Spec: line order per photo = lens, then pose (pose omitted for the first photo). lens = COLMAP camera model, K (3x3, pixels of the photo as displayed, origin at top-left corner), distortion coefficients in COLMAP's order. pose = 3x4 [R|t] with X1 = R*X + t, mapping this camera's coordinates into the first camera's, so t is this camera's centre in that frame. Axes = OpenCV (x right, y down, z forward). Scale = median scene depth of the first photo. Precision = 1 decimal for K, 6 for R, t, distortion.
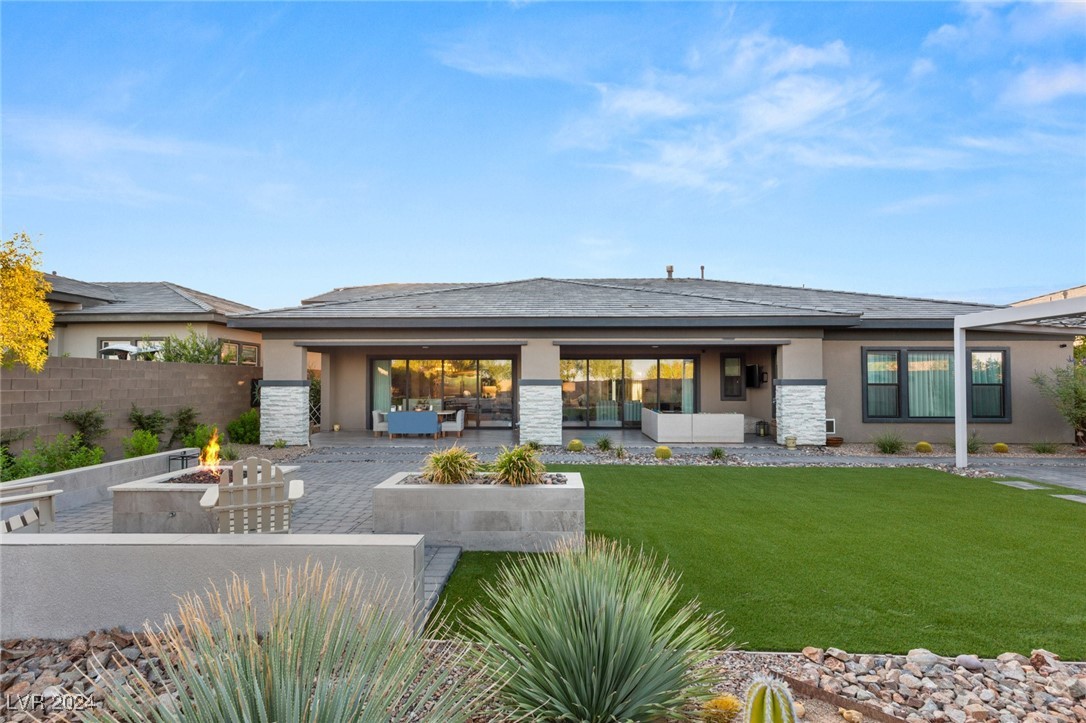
lens RADIAL K [[489.5, 0, 537.5], [0, 489.5, 366.1], [0, 0, 1]] dist [-0.000219, -0.000758]
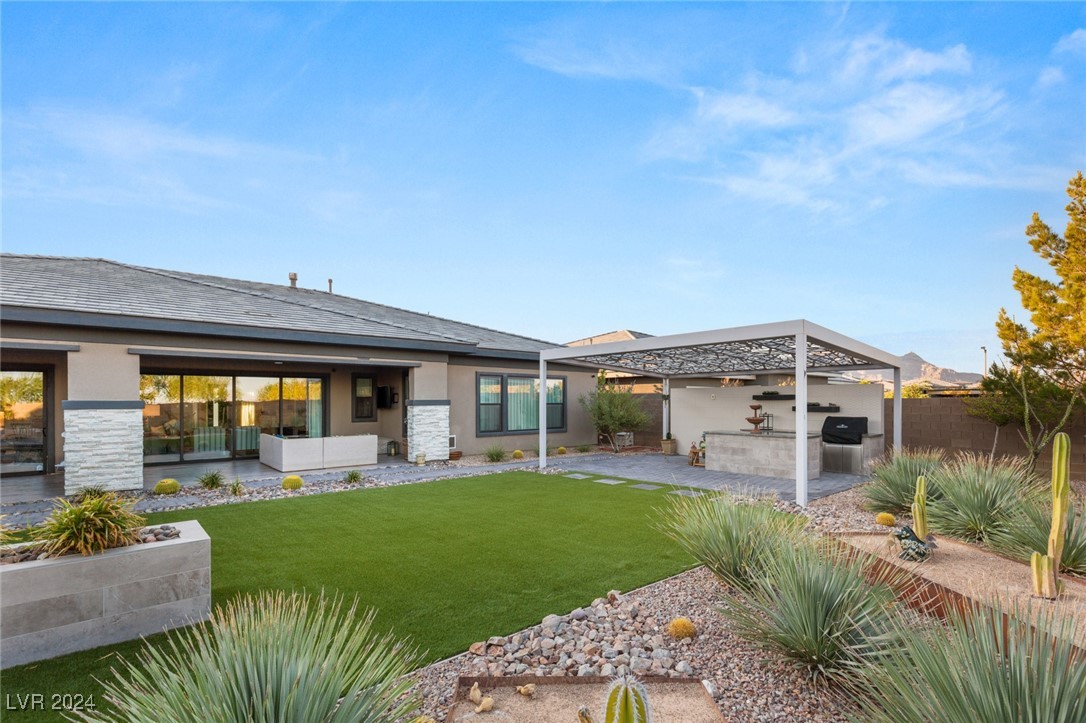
lens RADIAL K [[500.9, 0, 547.5], [0, 500.9, 401.1], [0, 0, 1]] dist [0.002182, -0.000355]
pose [[0.732245, -0.002997, 0.681034, -0.052887], [-0.015796, 0.999647, 0.021383, 0.005289], [-0.680858, -0.026416, 0.731939, 0.054184]]
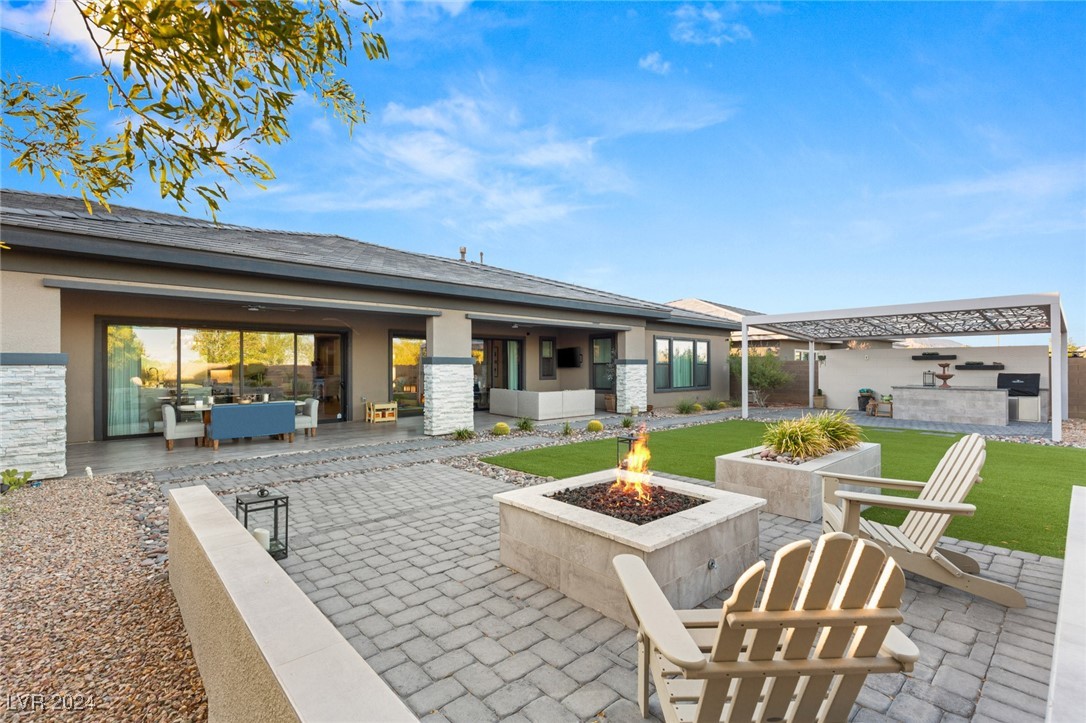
lens RADIAL K [[489.5, 0, 537.5], [0, 489.5, 366.1], [0, 0, 1]] dist [-0.000219, -0.000758]
pose [[0.726583, -0.001274, 0.687078, -1.291202], [-0.017612, 0.999635, 0.020478, 0.060643], [-0.686853, -0.026979, 0.726295, 0.727406]]
